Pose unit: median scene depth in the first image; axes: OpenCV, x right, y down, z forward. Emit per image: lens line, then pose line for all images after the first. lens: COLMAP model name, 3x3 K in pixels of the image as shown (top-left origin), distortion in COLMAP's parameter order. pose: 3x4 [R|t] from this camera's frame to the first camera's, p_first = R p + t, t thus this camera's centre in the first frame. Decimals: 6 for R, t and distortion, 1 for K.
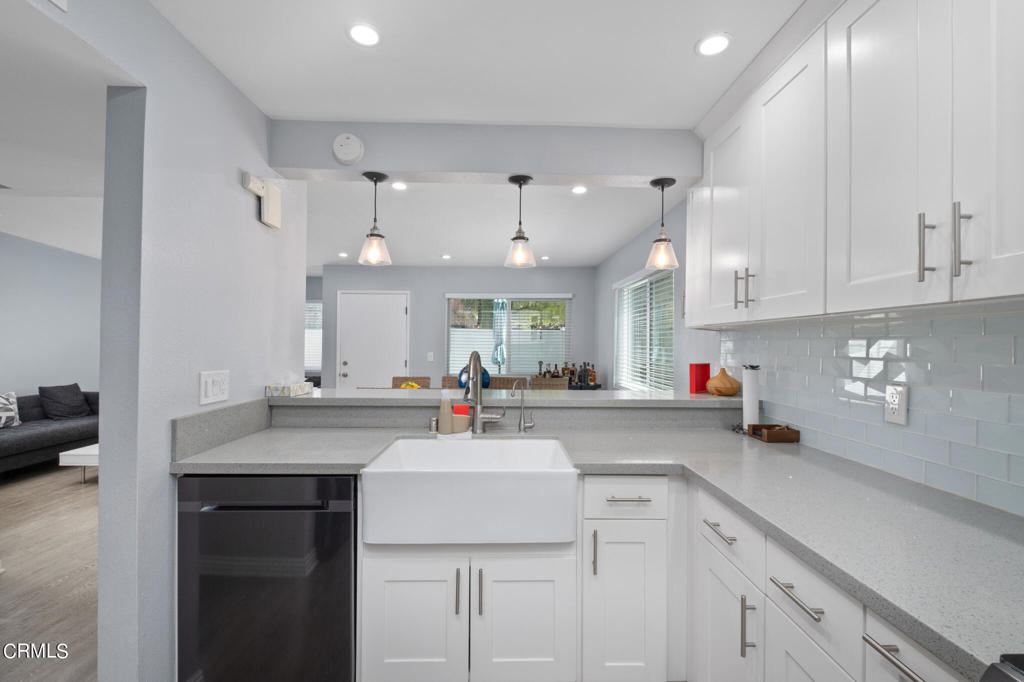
lens RADIAL K [[442.5, 0, 507.3], [0, 442.5, 342.6], [0, 0, 1]] dist [0.011889, -0.010696]
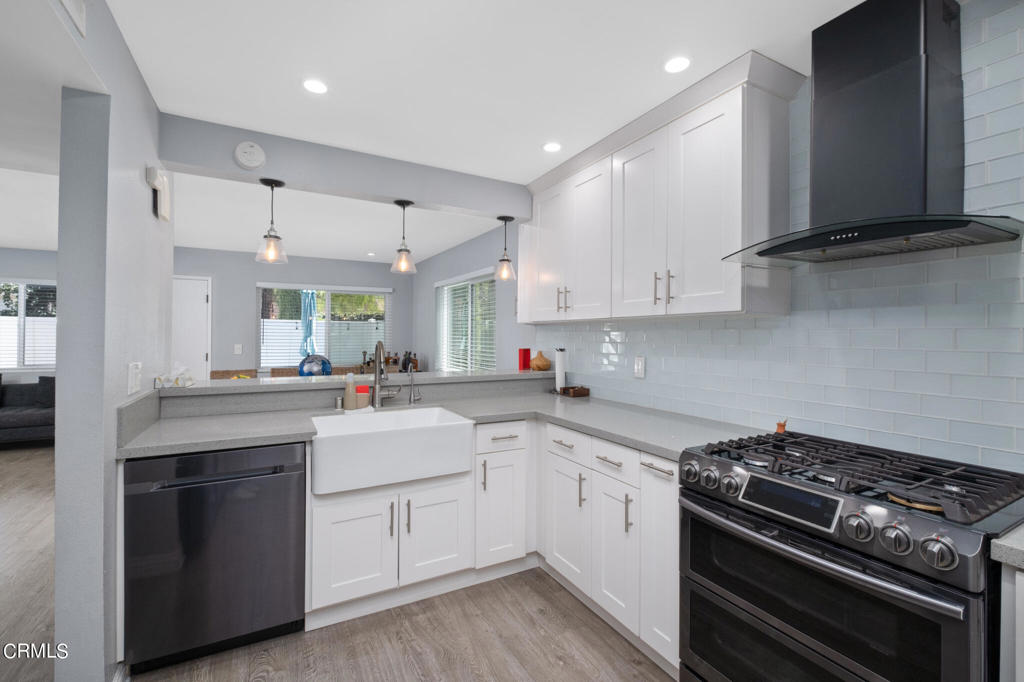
lens RADIAL K [[457.4, 0, 493.6], [0, 457.4, 338.1], [0, 0, 1]] dist [-0.000694, -0.000401]
pose [[0.895381, -0.006265, 0.445257, -0.342753], [0.001993, 0.999947, 0.010063, -0.000805], [-0.445297, -0.008122, 0.895346, -0.286252]]
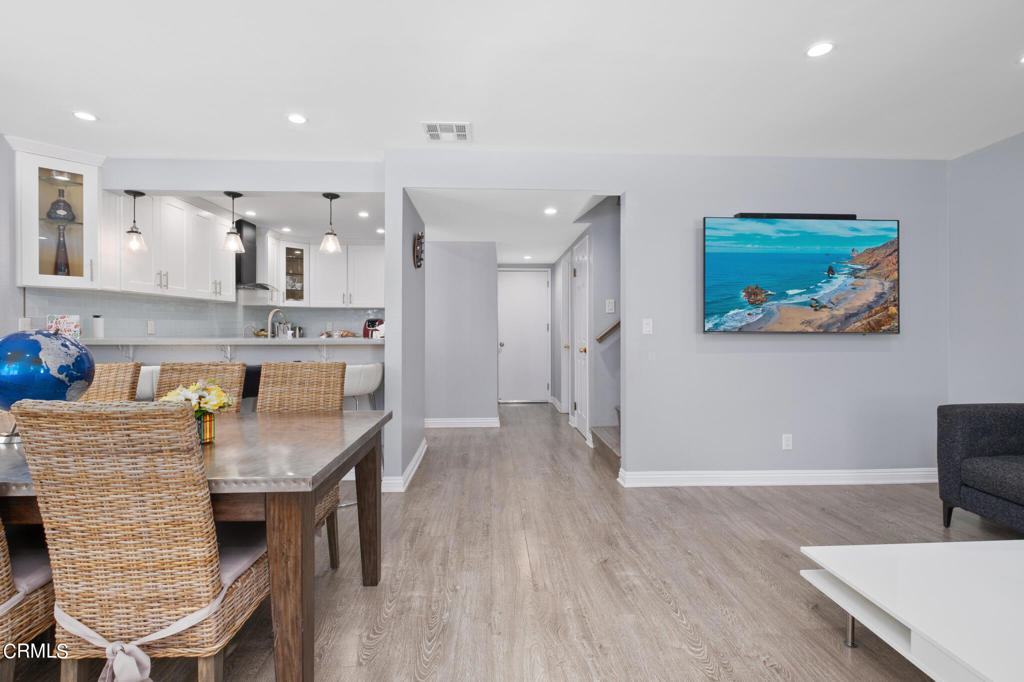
lens RADIAL K [[457.2, 0, 509.2], [0, 457.2, 326.5], [0, 0, 1]] dist [0.002484, -0.004960]
pose [[-0.998536, -0.020895, -0.049900, -0.879378], [-0.020719, 0.999777, -0.004044, 0.068400], [0.049973, -0.003004, -0.998746, 2.758590]]
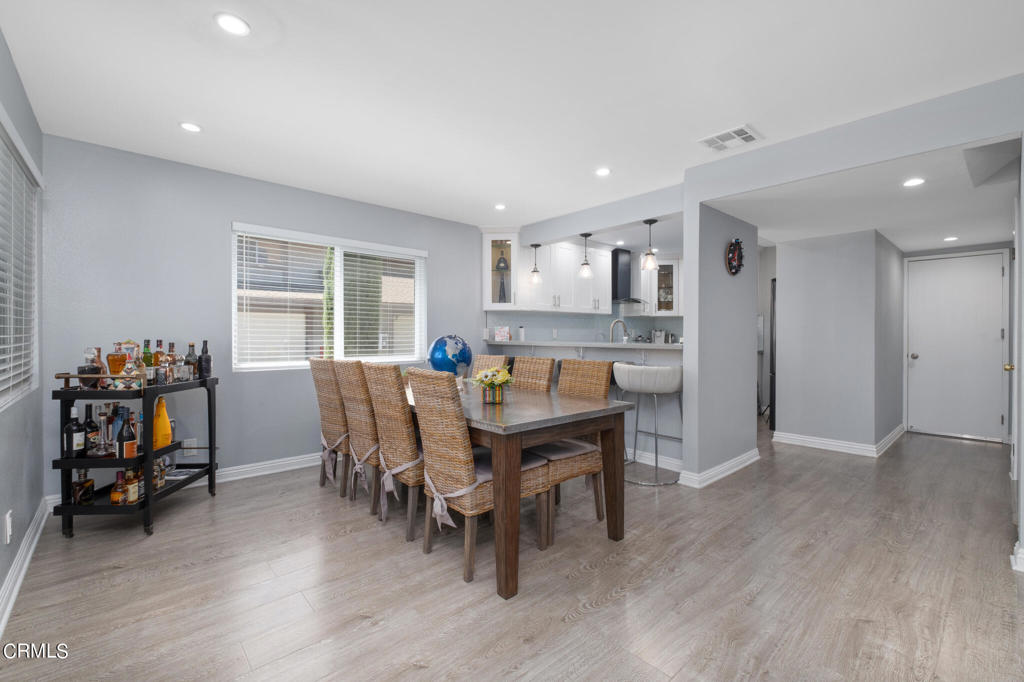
lens RADIAL K [[442.9, 0, 512.3], [0, 442.9, 334.4], [0, 0, 1]] dist [0.003338, -0.004462]
pose [[-0.670238, -0.020890, 0.741853, -1.317145], [-0.015075, 0.999781, 0.014533, 0.061324], [-0.741993, -0.001443, -0.670406, 2.763275]]
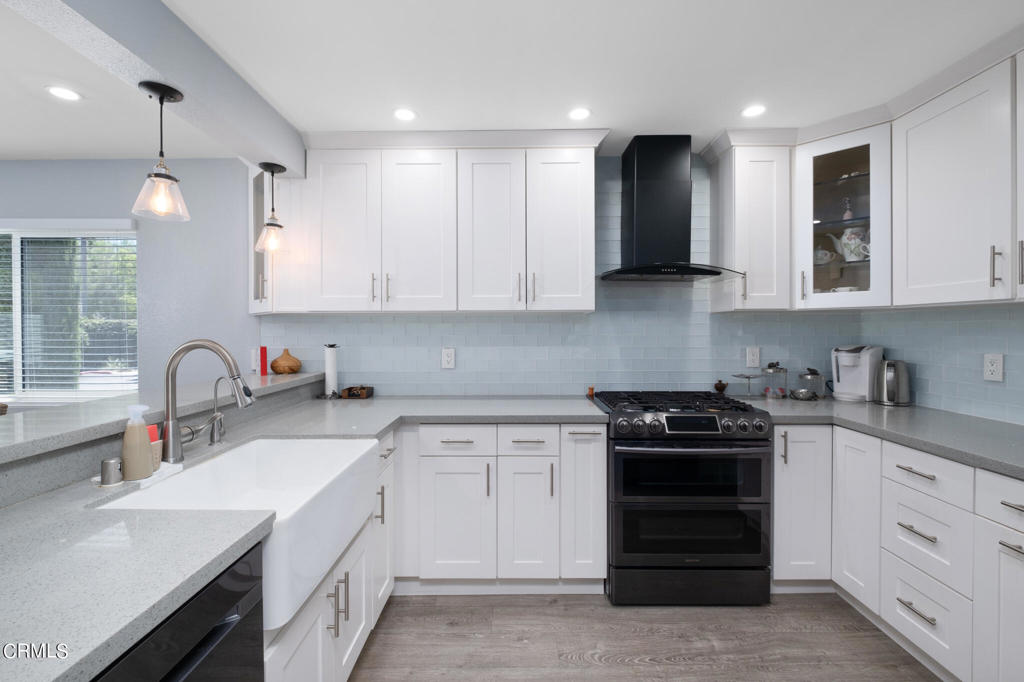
lens RADIAL K [[467.0, 0, 512.0], [0, 467.0, 341.0], [0, 0, 1]] dist [0.016868, -0.000267]
pose [[0.001753, -0.027643, 0.999616, -0.777151], [-0.000764, 0.999618, 0.027644, 0.004891], [-0.999998, -0.000813, 0.001731, 0.485722]]
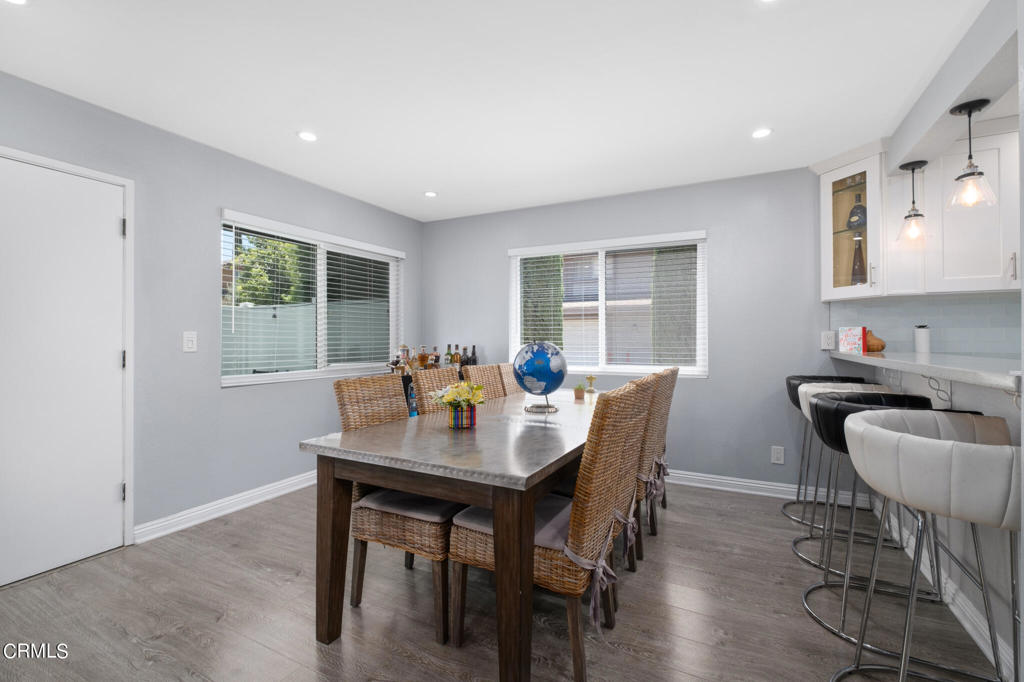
lens RADIAL K [[444.3, 0, 512.1], [0, 444.3, 338.6], [0, 0, 1]] dist [0.000639, -0.000976]
pose [[0.448695, -0.018701, 0.893489, -1.205010], [0.009577, 0.999824, 0.016118, 0.058801], [-0.893634, 0.001325, 0.448796, 1.507187]]
